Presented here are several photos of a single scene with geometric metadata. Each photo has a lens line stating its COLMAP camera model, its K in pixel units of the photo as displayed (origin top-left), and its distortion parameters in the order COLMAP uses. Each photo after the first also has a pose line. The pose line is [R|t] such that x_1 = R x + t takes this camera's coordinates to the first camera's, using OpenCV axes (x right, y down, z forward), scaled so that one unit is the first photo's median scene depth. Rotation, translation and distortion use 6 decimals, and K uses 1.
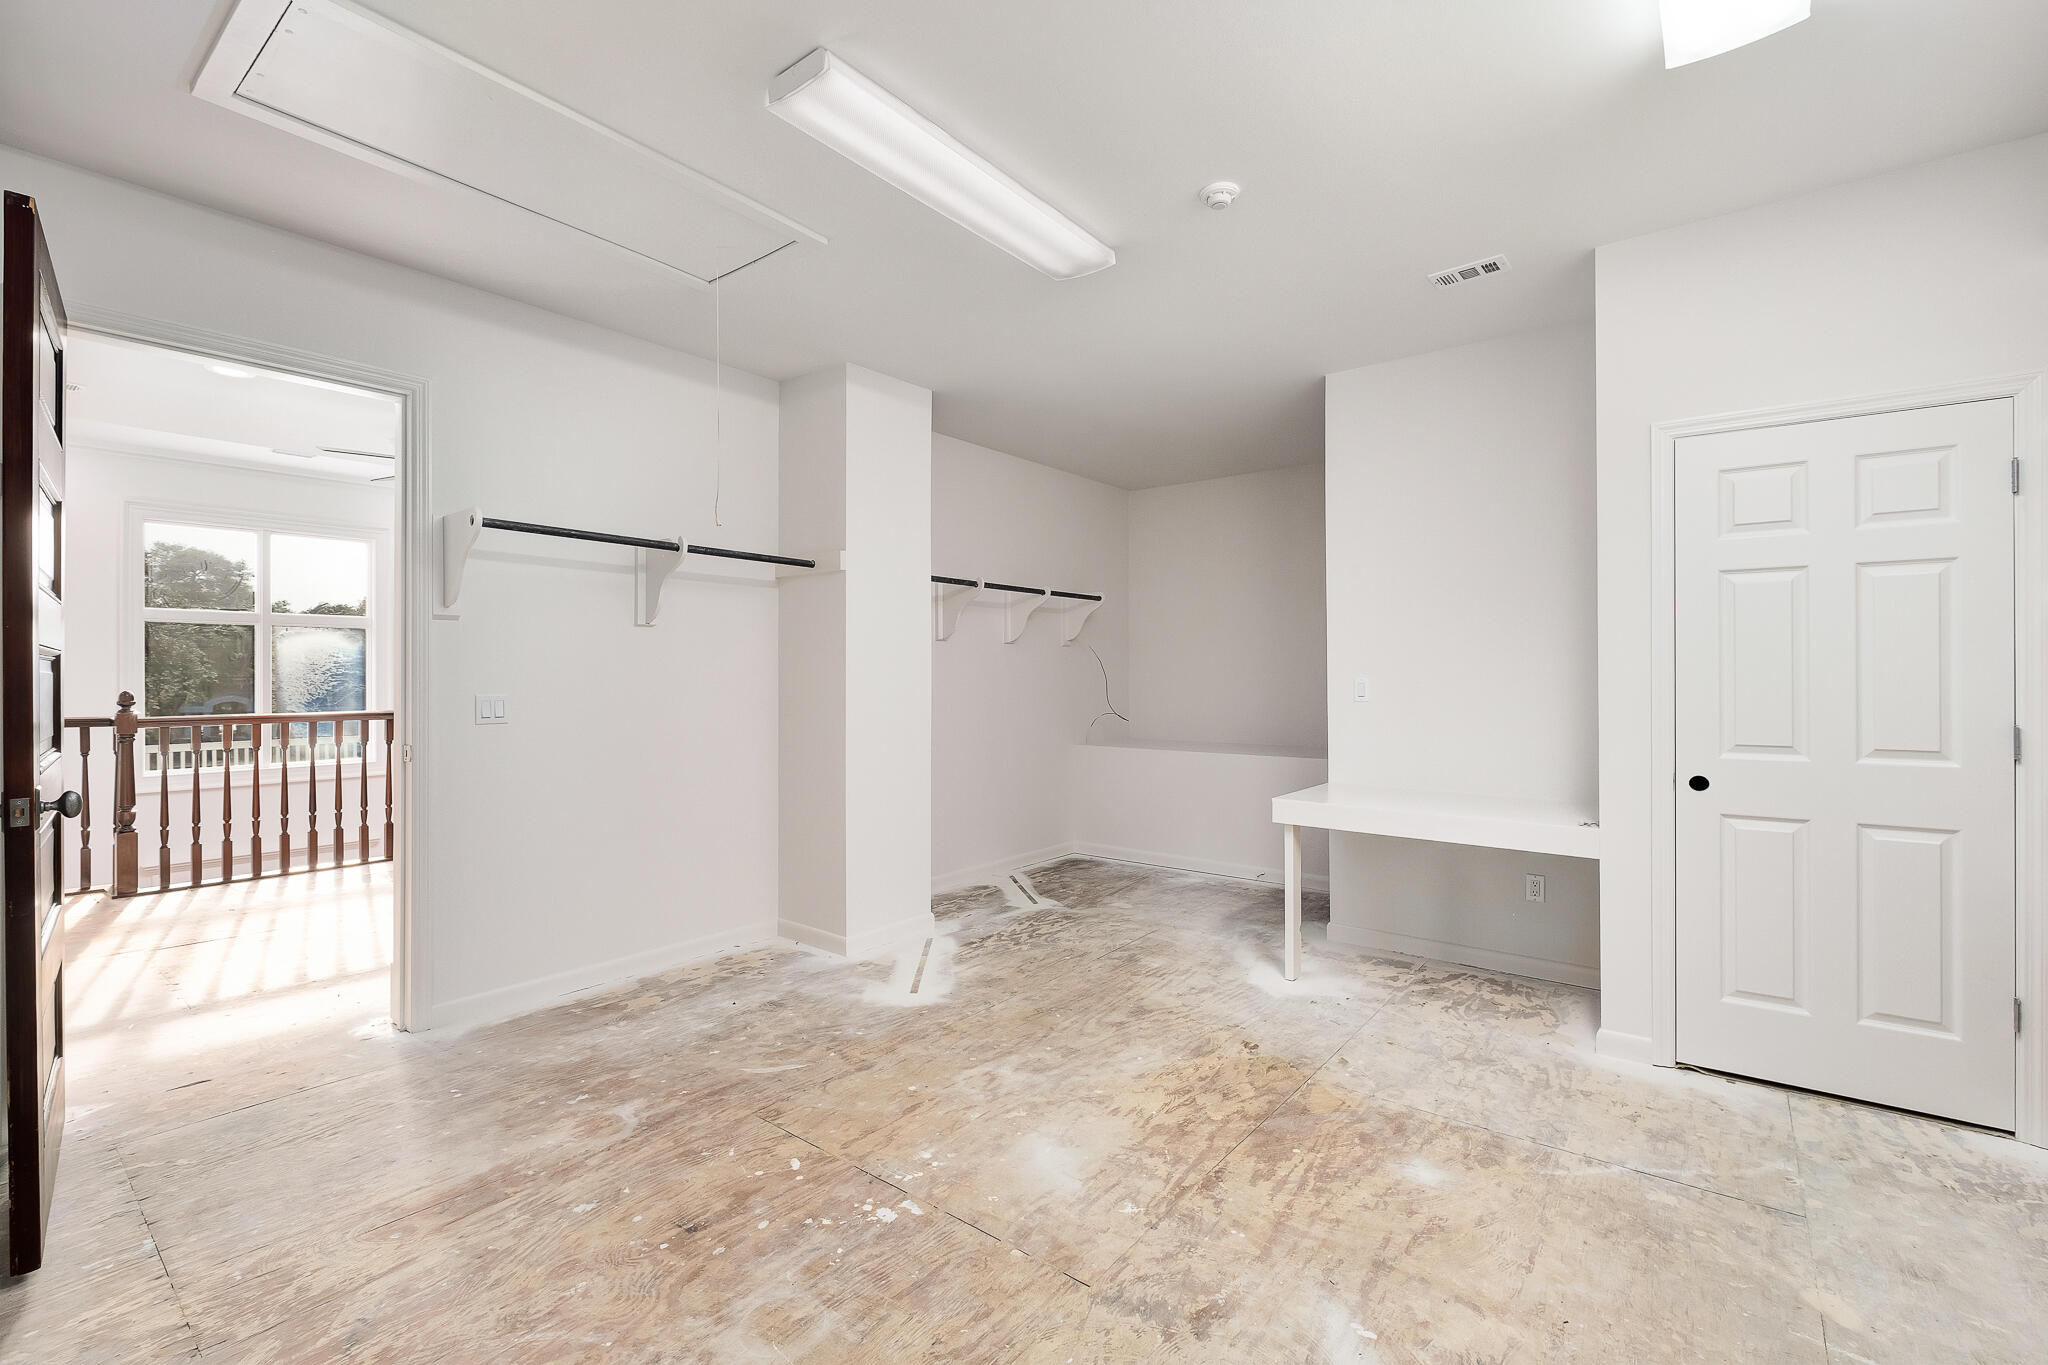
lens RADIAL K [[888.6, 0, 1037.2], [0, 888.6, 671.8], [0, 0, 1]] dist [-0.012569, -0.002974]
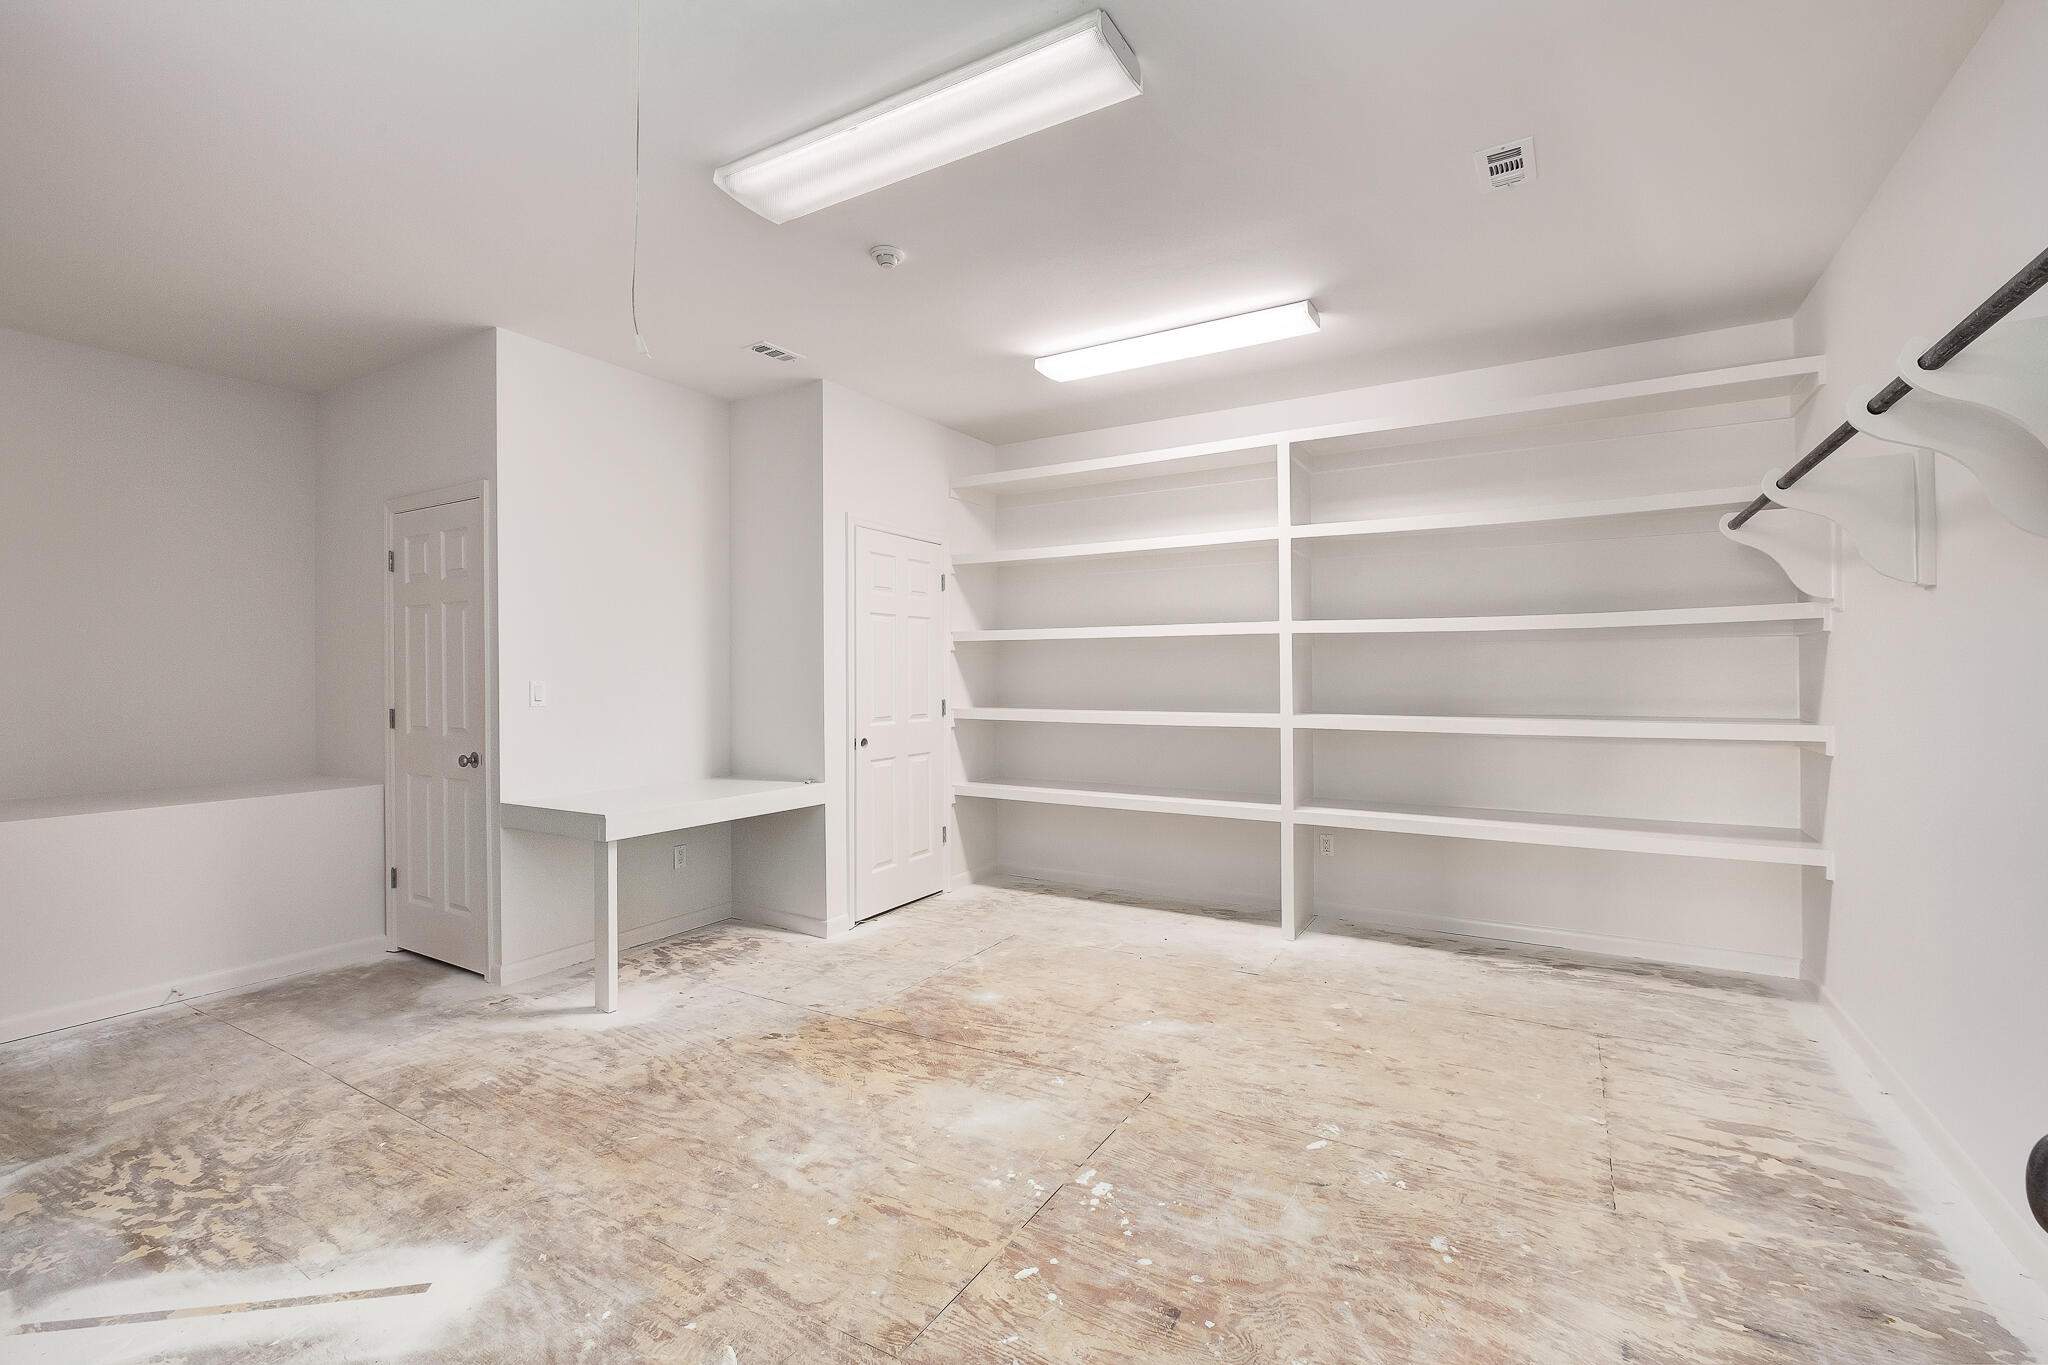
lens RADIAL K [[888.6, 0, 1034.9], [0, 888.6, 673.4], [0, 0, 1]] dist [-0.012569, -0.002974]
pose [[-0.134060, -0.001187, 0.990972, -0.837394], [0.007036, 0.999973, 0.002150, -0.000544], [-0.990948, 0.007261, -0.134048, 0.847473]]
